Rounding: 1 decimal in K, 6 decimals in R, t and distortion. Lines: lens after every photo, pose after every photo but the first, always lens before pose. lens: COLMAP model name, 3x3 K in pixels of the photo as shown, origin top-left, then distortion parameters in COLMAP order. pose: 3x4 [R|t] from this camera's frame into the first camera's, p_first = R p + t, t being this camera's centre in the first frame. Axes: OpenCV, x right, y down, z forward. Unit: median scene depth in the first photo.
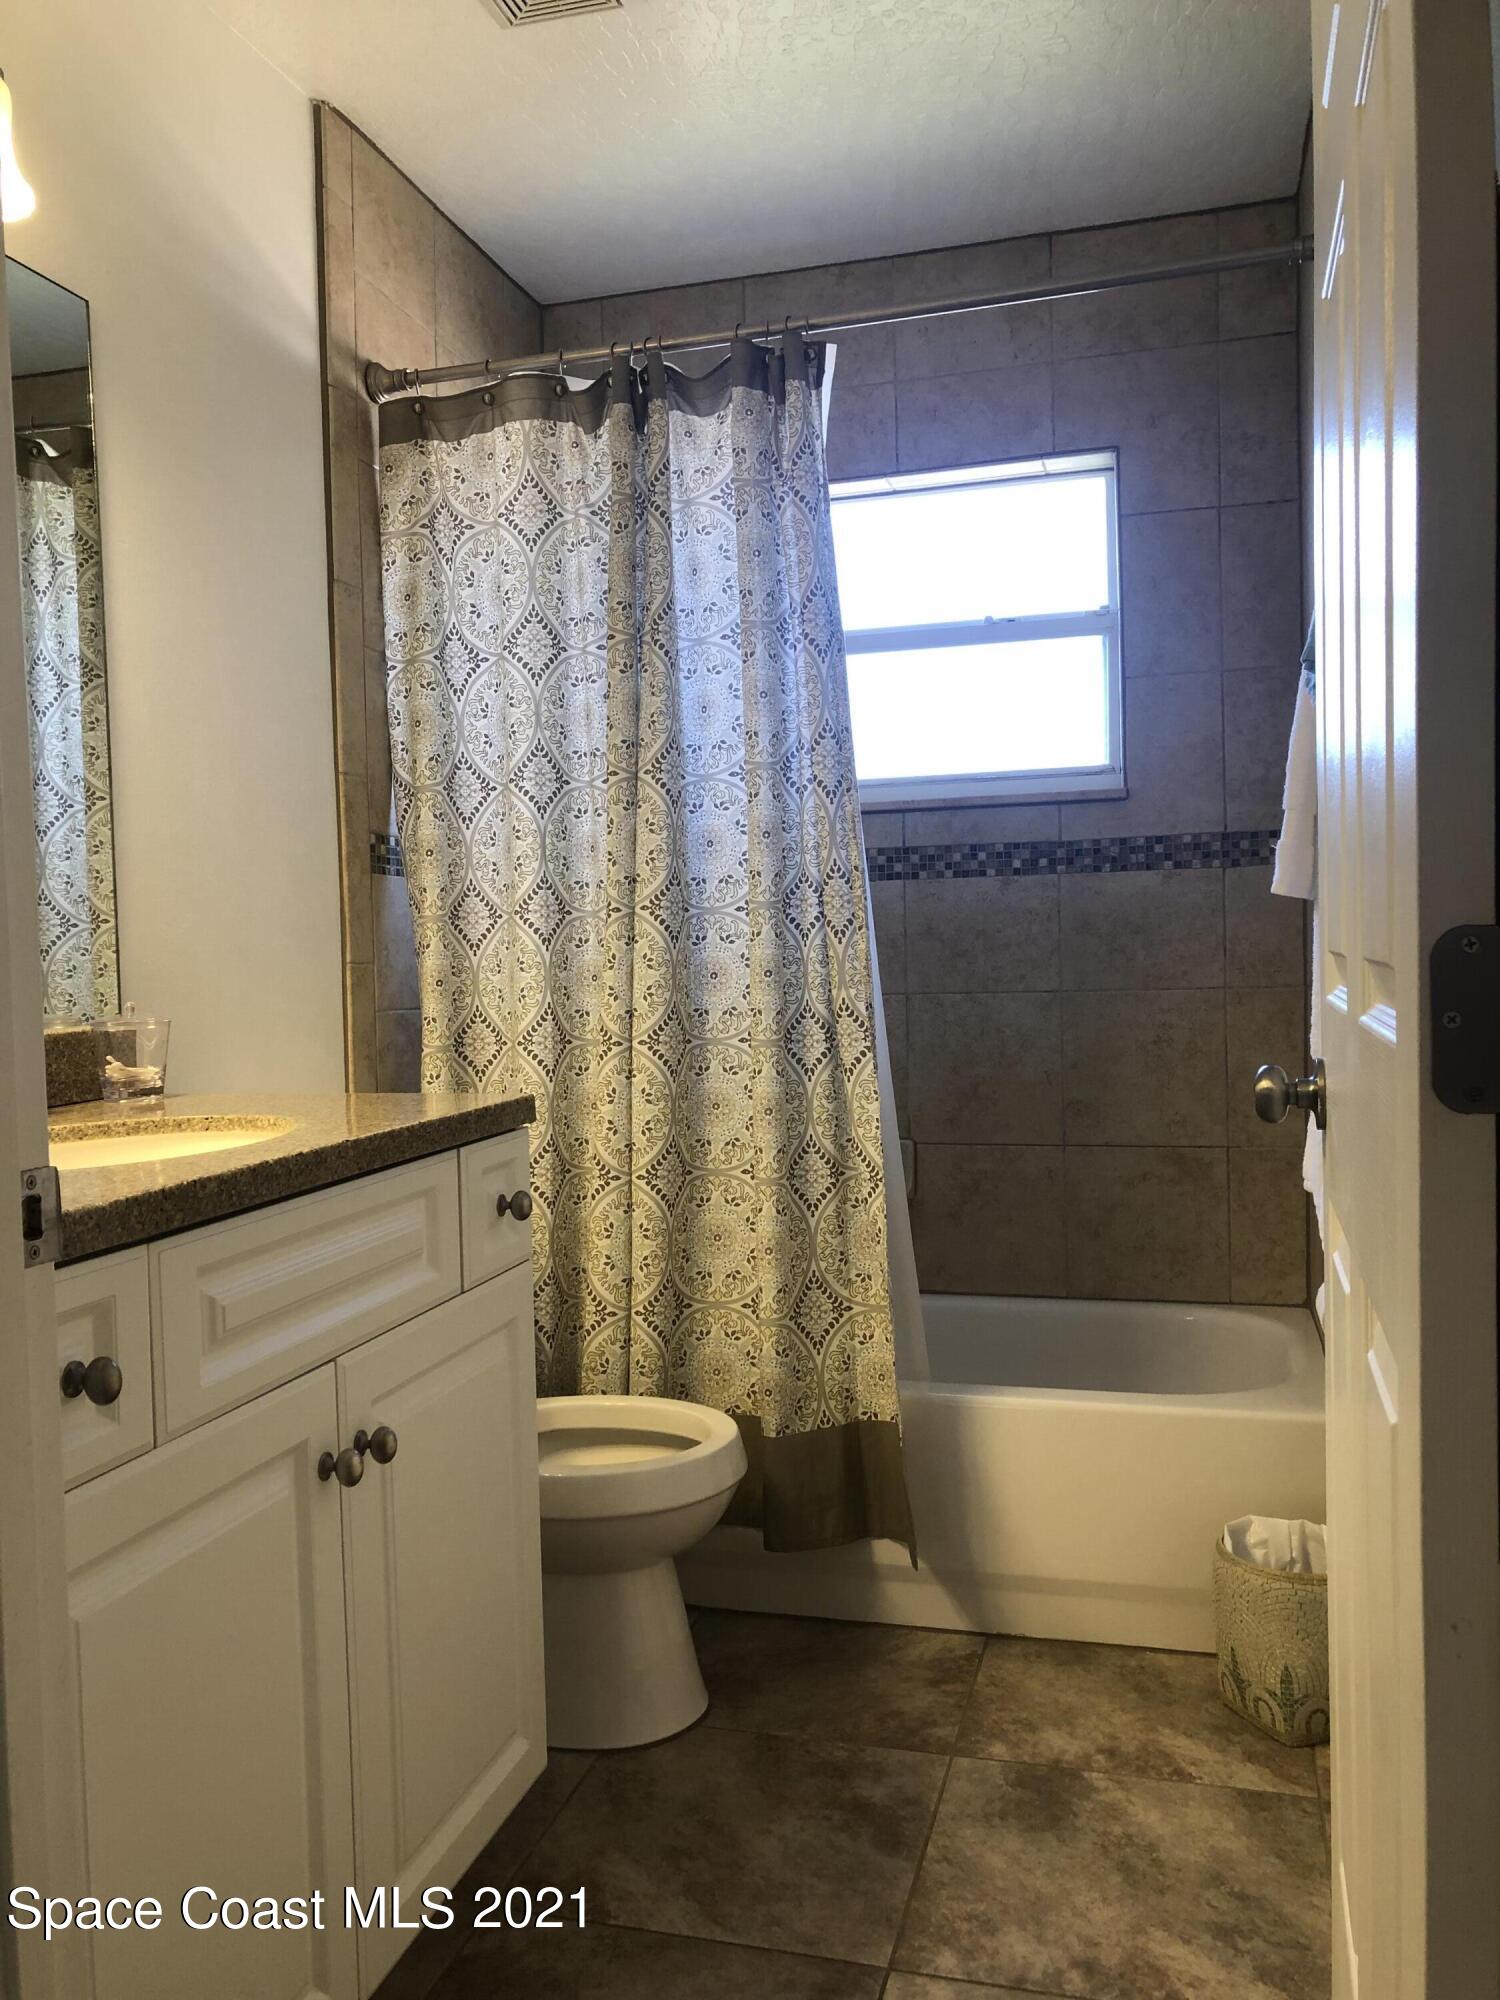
lens RADIAL K [[1639.5, 0, 743.5], [0, 1639.5, 1005.1], [0, 0, 1]] dist [0.140631, -0.361847]
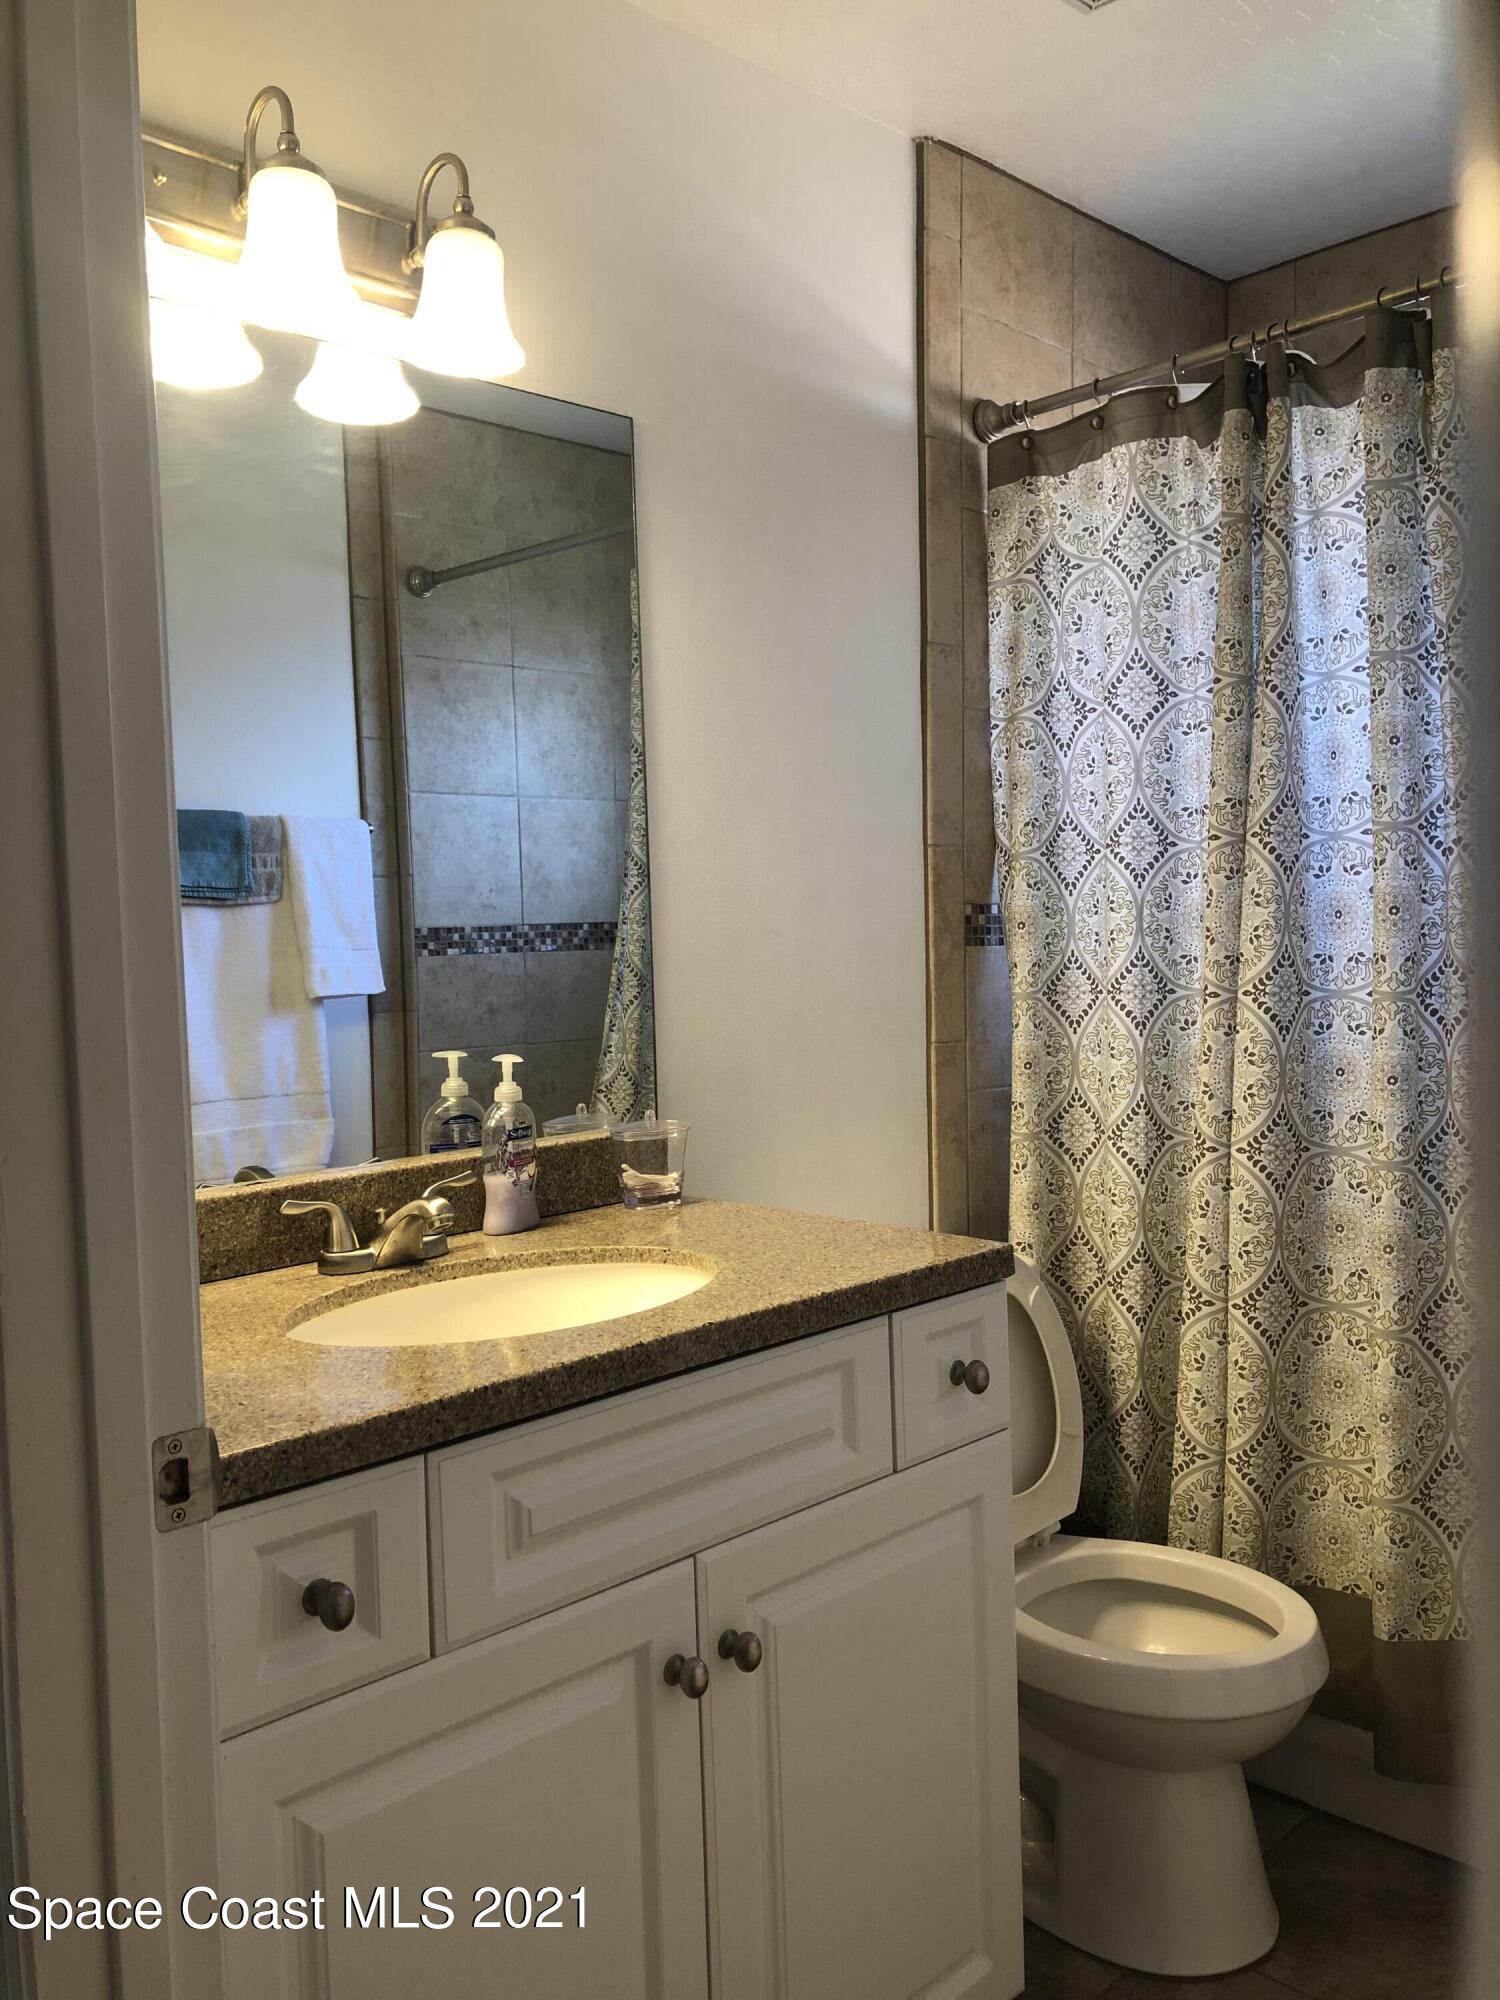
lens RADIAL K [[1639.5, 0, 743.5], [0, 1639.5, 1005.1], [0, 0, 1]] dist [0.140631, -0.361847]
pose [[0.867768, 0.025602, -0.496309, 0.138399], [-0.012522, 0.999482, 0.029664, -0.074256], [0.496812, -0.019526, 0.867639, 0.116381]]
